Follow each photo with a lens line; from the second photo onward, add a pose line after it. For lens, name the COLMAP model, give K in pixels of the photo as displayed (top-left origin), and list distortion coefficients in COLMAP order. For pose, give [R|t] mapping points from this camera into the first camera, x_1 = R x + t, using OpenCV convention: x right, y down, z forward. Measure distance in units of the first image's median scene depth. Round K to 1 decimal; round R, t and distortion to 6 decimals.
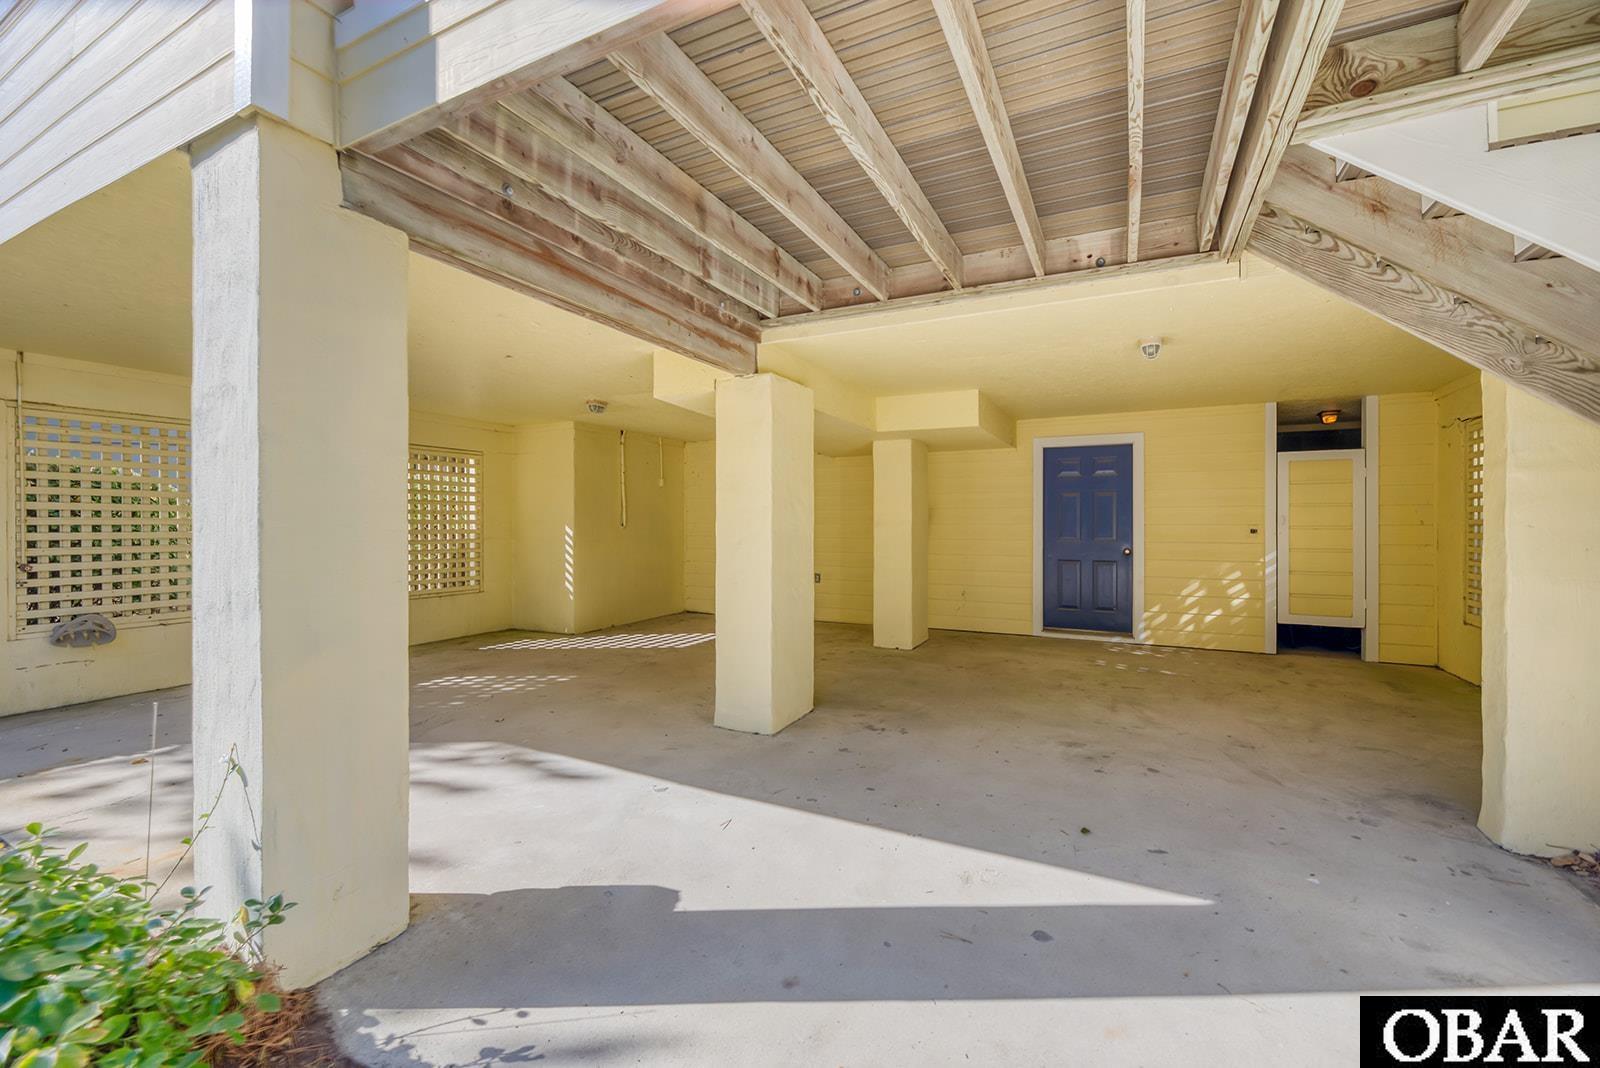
lens RADIAL K [[713.4, 0, 800.4], [0, 713.4, 519.5], [0, 0, 1]] dist [0.029950, -0.000085]
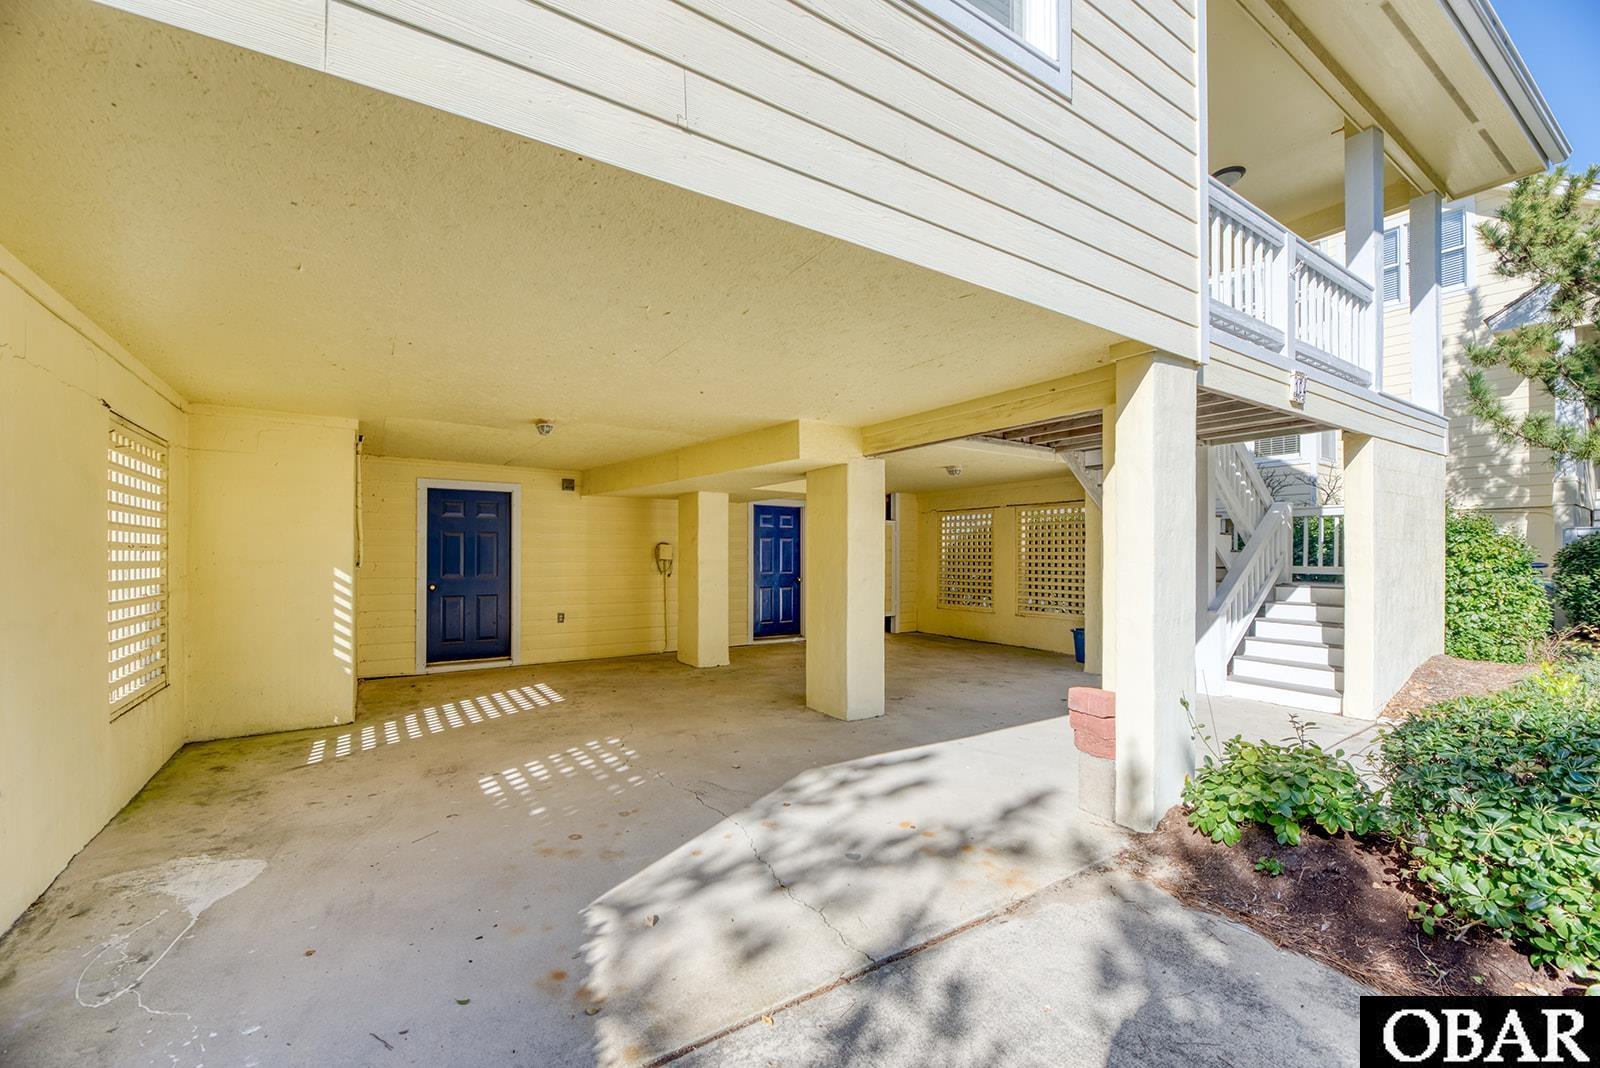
lens RADIAL K [[658.2, 0, 794.7], [0, 658.2, 555.7], [0, 0, 1]] dist [-0.000714, 0.000065]
pose [[0.459200, 0.007870, 0.888298, -0.287894], [-0.006170, 0.999965, -0.005670, -0.001372], [-0.888311, -0.002878, 0.459233, 0.124200]]
